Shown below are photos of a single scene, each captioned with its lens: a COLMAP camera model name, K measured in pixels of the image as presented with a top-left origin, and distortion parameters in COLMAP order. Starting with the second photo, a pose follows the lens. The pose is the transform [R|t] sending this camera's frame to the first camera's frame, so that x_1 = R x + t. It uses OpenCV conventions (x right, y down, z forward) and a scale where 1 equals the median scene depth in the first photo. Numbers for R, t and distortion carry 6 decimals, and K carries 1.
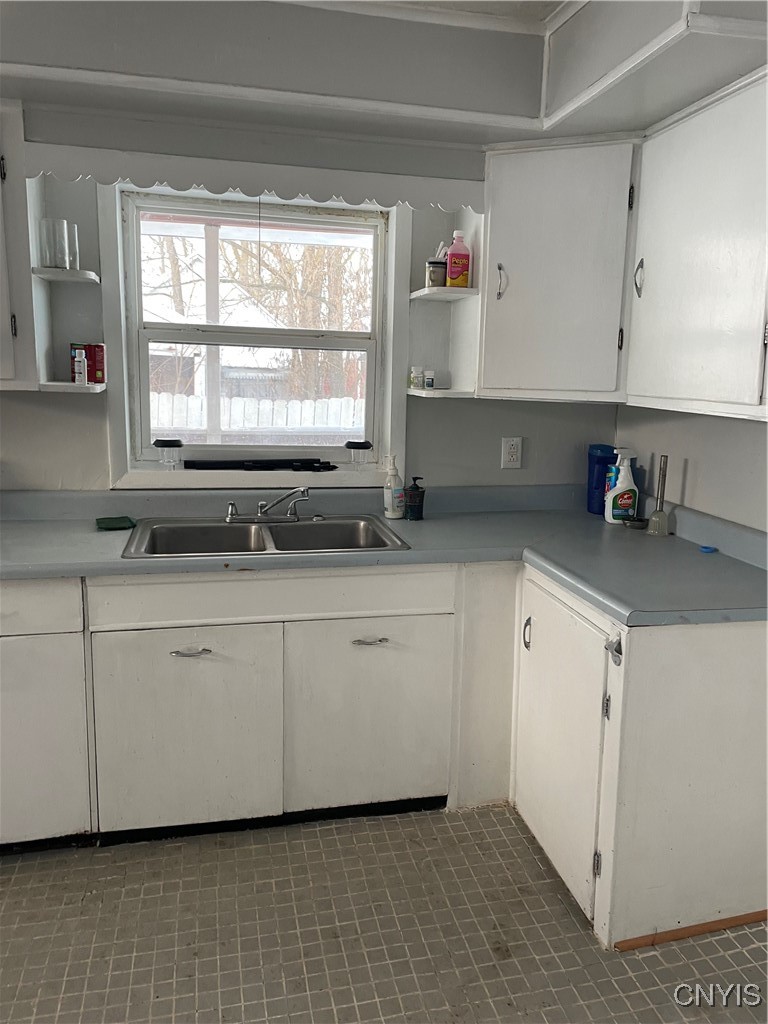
lens RADIAL K [[777.3, 0, 383.3], [0, 777.3, 509.5], [0, 0, 1]] dist [0.061800, -0.025341]
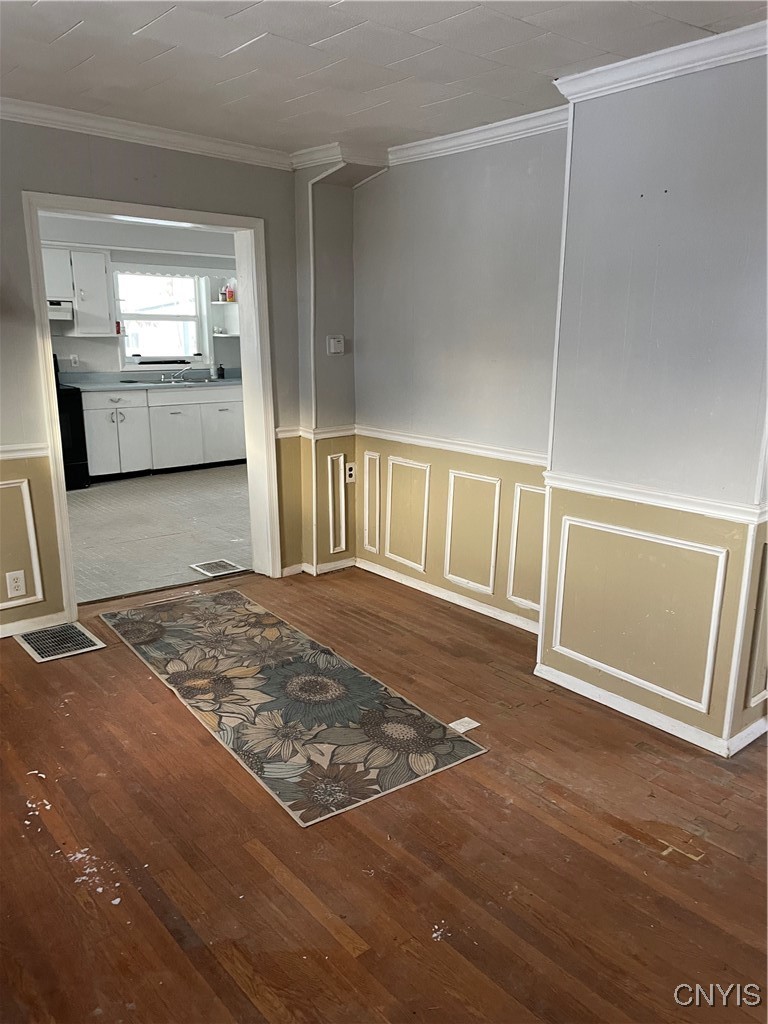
lens RADIAL K [[777.3, 0, 383.1], [0, 777.3, 516.2], [0, 0, 1]] dist [0.061800, -0.025341]
pose [[0.886452, -0.129965, 0.444198, -0.818271], [0.105102, 0.991217, 0.080270, 0.364093], [-0.450728, -0.024470, 0.892326, -1.991388]]
